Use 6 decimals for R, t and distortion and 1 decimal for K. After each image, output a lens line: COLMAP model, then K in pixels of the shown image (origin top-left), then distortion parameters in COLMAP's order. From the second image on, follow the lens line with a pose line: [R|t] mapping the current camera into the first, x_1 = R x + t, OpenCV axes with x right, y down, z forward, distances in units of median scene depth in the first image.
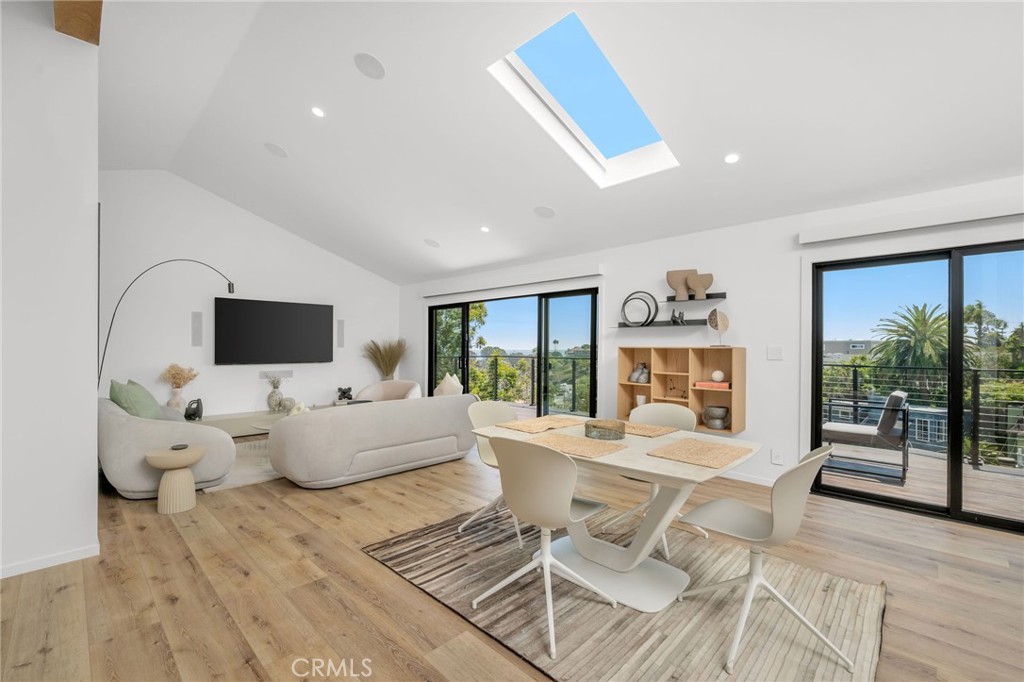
lens RADIAL K [[432.9, 0, 511.4], [0, 432.9, 345.0], [0, 0, 1]] dist [0.003887, -0.000652]
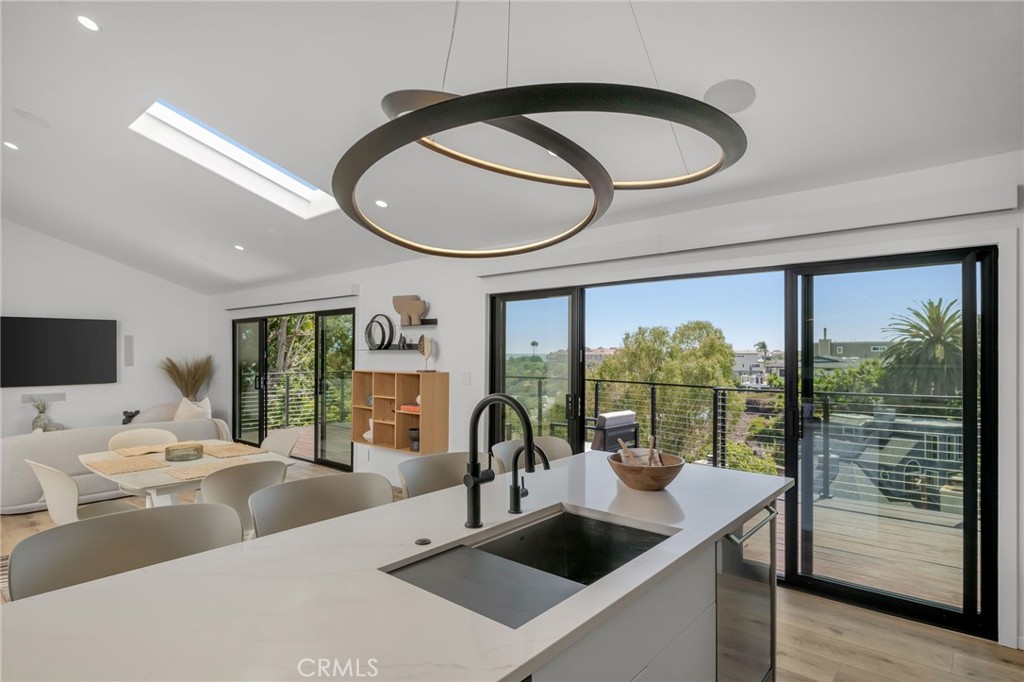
lens RADIAL K [[549.5, 0, 507.7], [0, 549.5, 350.1], [0, 0, 1]] dist [0.000905, -0.001159]
pose [[0.998784, -0.006244, 0.048900, 0.423637], [0.006027, 0.999971, 0.004591, -0.036007], [-0.048927, -0.004291, 0.998793, -0.226924]]
